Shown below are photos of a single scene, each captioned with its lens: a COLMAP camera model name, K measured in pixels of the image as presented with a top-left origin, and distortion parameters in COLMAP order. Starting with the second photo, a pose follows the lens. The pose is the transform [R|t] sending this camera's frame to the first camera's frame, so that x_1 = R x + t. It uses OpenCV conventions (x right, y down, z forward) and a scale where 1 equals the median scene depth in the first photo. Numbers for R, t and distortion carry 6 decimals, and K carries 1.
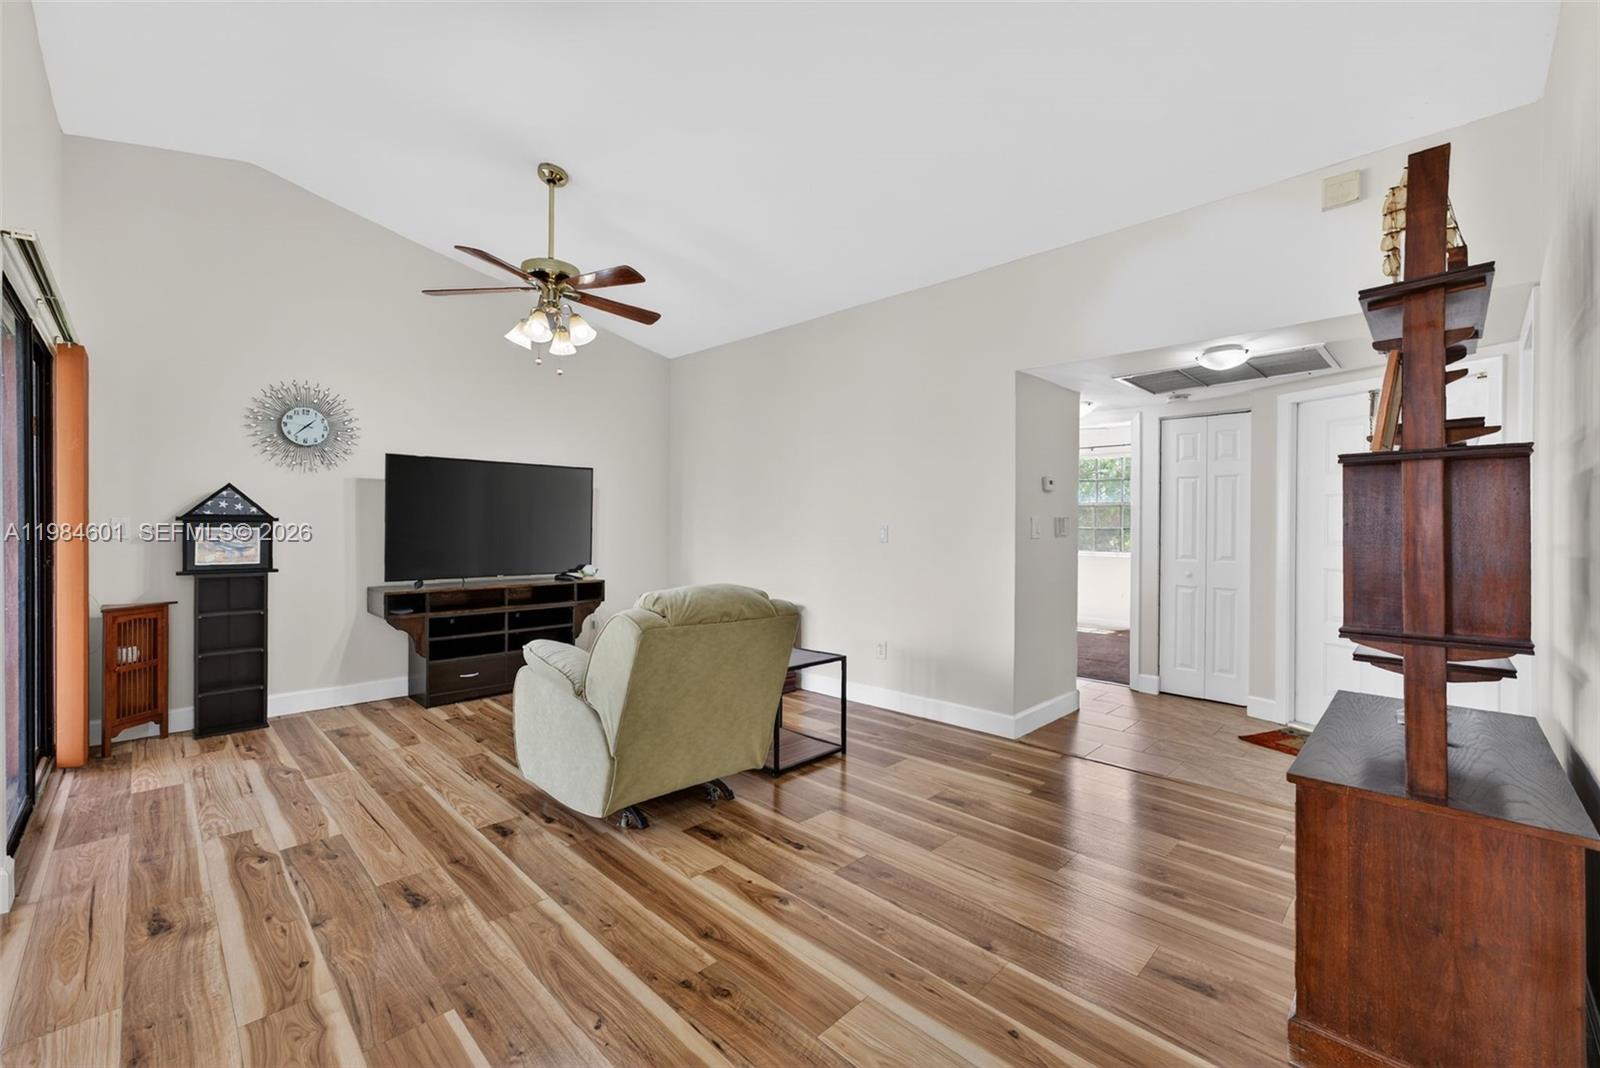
lens RADIAL K [[645.6, 0, 810.0], [0, 645.6, 535.5], [0, 0, 1]] dist [-0.000992, 0.000389]
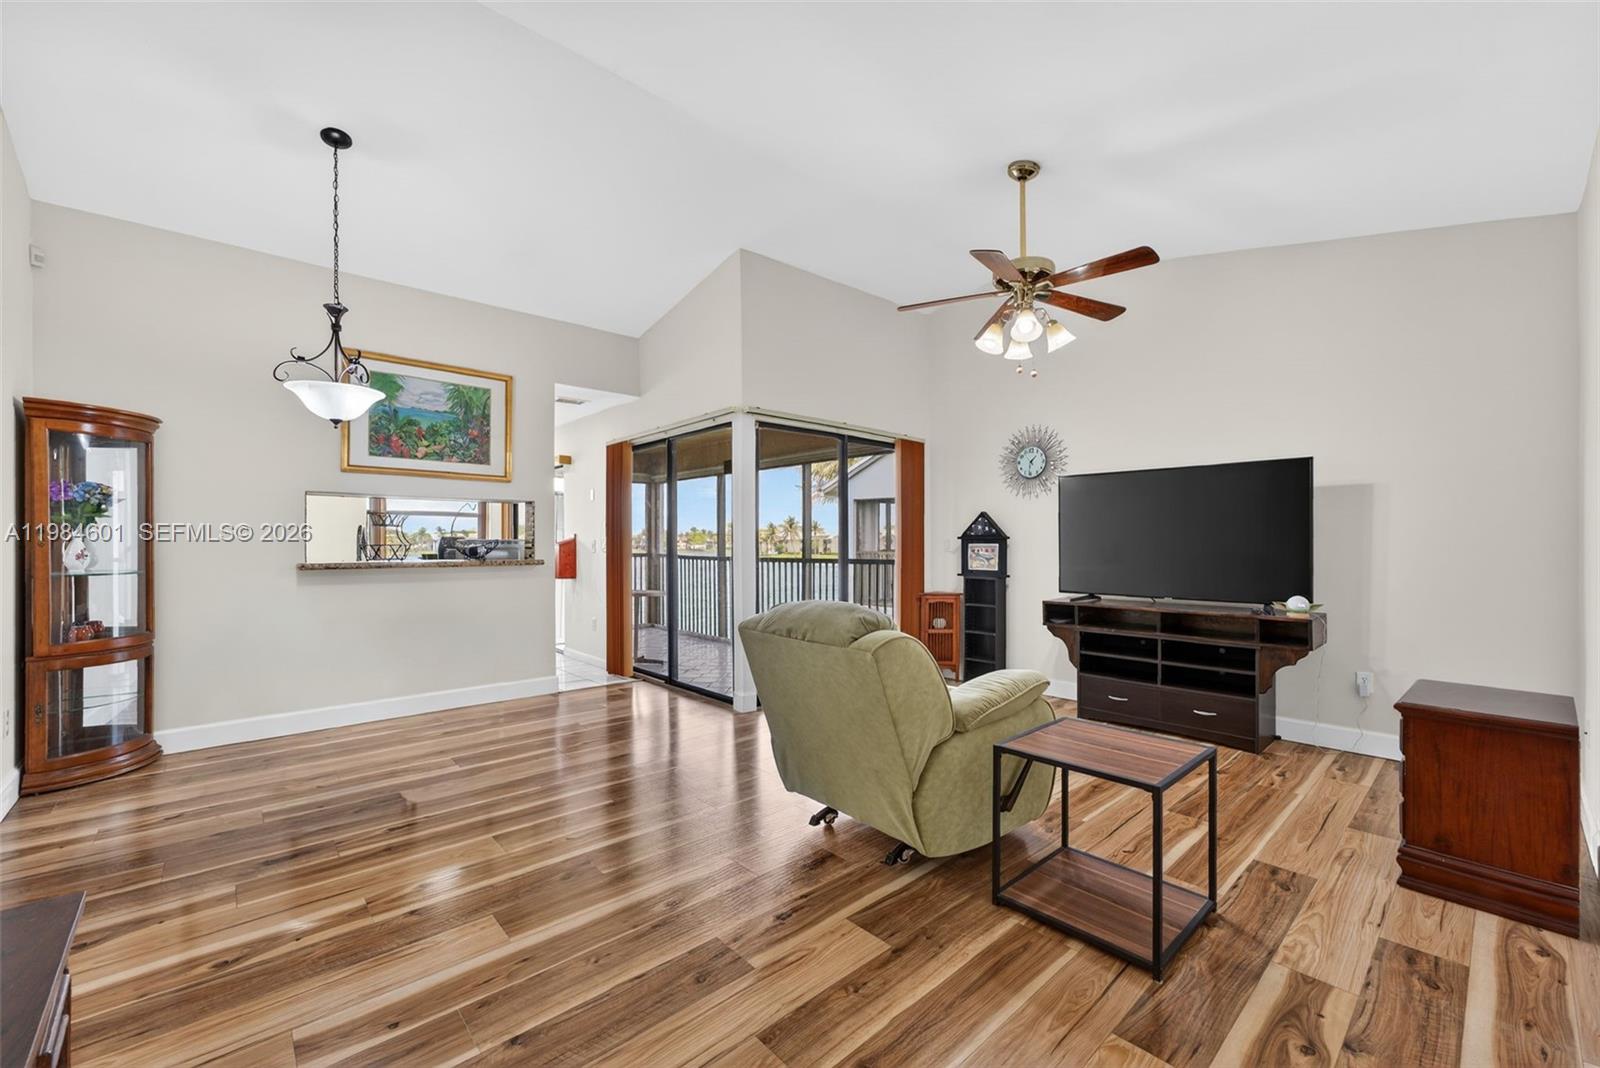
lens RADIAL K [[645.6, 0, 794.9], [0, 645.6, 544.7], [0, 0, 1]] dist [-0.000992, 0.000389]
pose [[-0.065633, -0.005106, -0.997831, 0.521747], [-0.012948, 0.999907, -0.004265, 0.000877], [0.997760, 0.012640, -0.065693, 0.677891]]
